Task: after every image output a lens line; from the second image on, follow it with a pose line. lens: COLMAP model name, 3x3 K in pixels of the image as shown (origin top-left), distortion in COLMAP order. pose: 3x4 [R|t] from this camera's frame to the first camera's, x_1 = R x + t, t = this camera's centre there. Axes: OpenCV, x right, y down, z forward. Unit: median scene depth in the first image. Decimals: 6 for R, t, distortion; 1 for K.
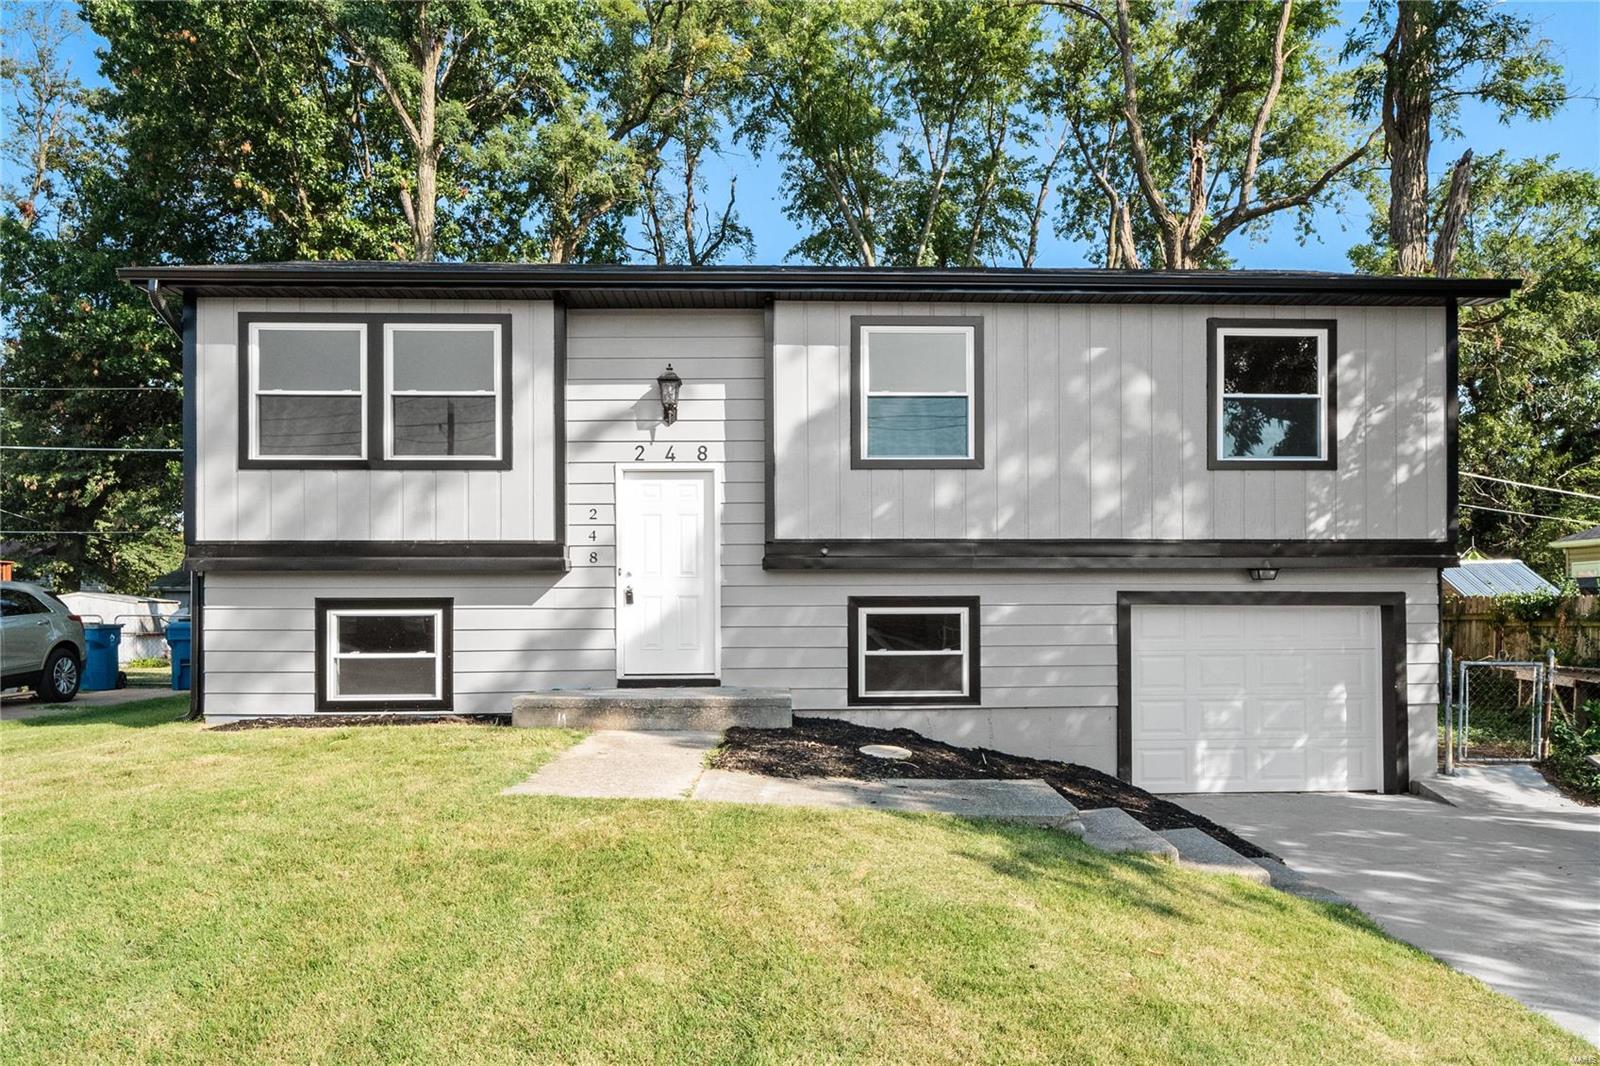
lens RADIAL K [[1127.9, 0, 800.0], [0, 1127.9, 619.7], [0, 0, 1]] dist [0.002062, -0.001355]
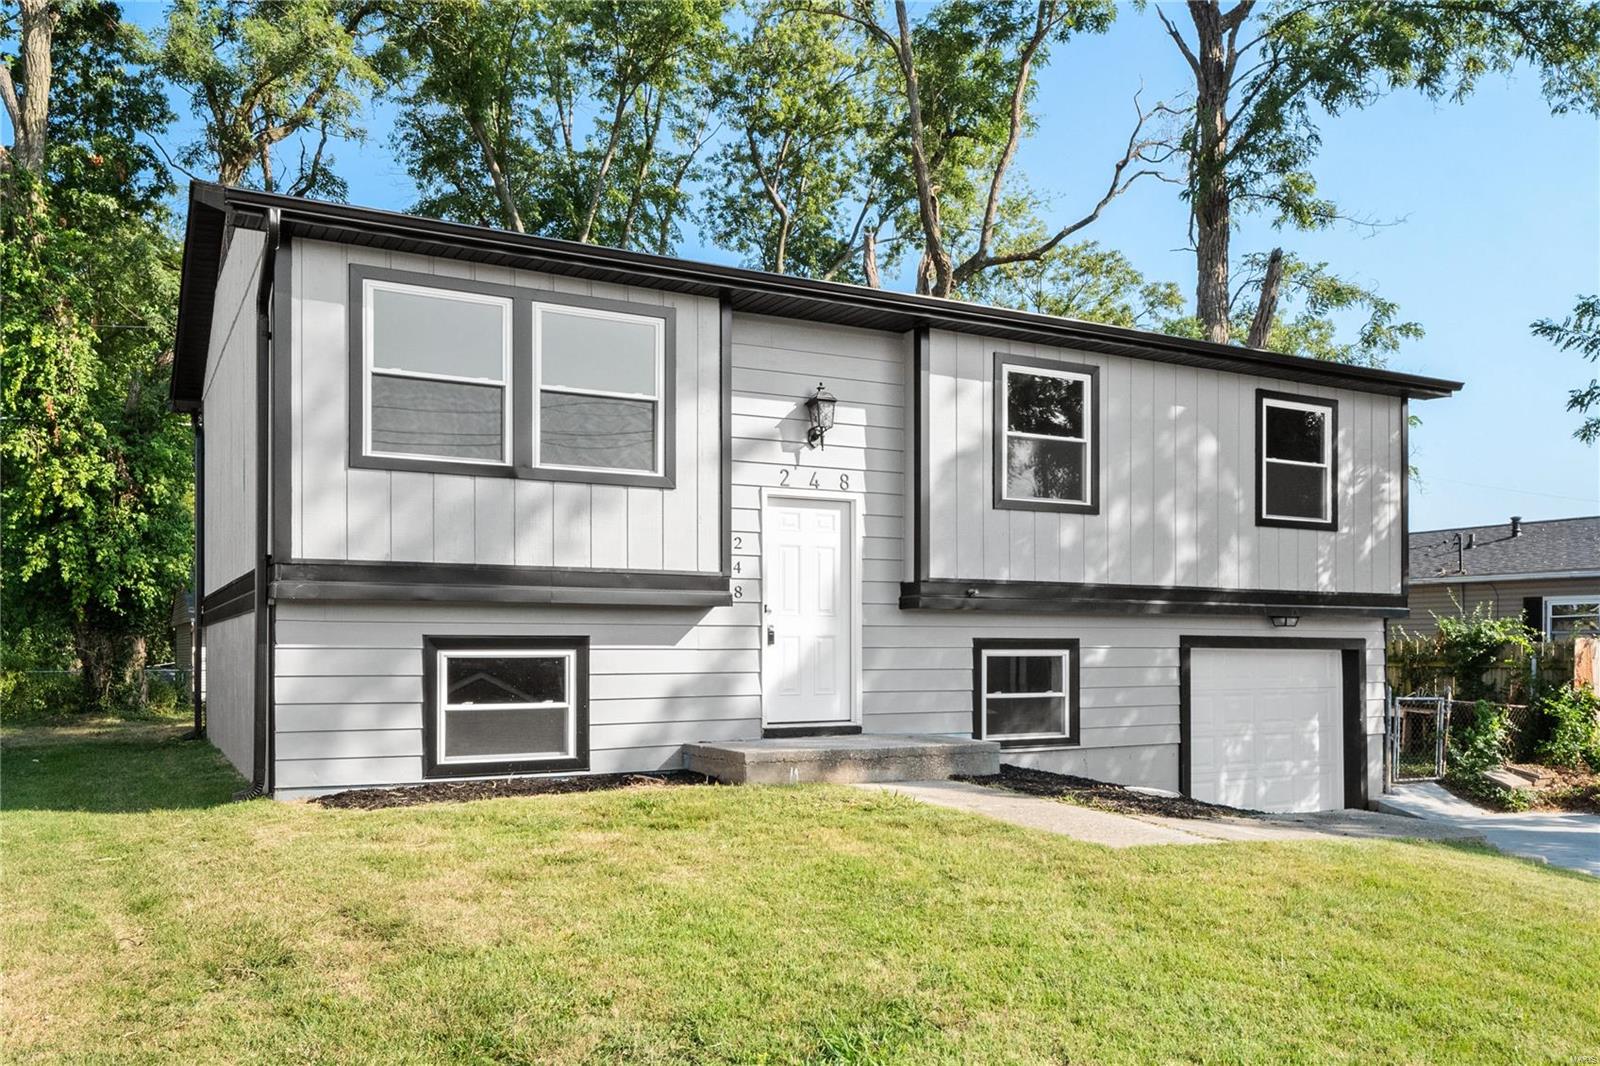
lens RADIAL K [[1277.4, 0, 799.8], [0, 1277.4, 646.0], [0, 0, 1]] dist [0.008594, -0.005607]
pose [[0.896803, 0.005357, 0.442398, -0.585225], [-0.003289, 0.999980, -0.005442, -0.007445], [-0.442418, 0.003425, 0.896803, 0.078331]]
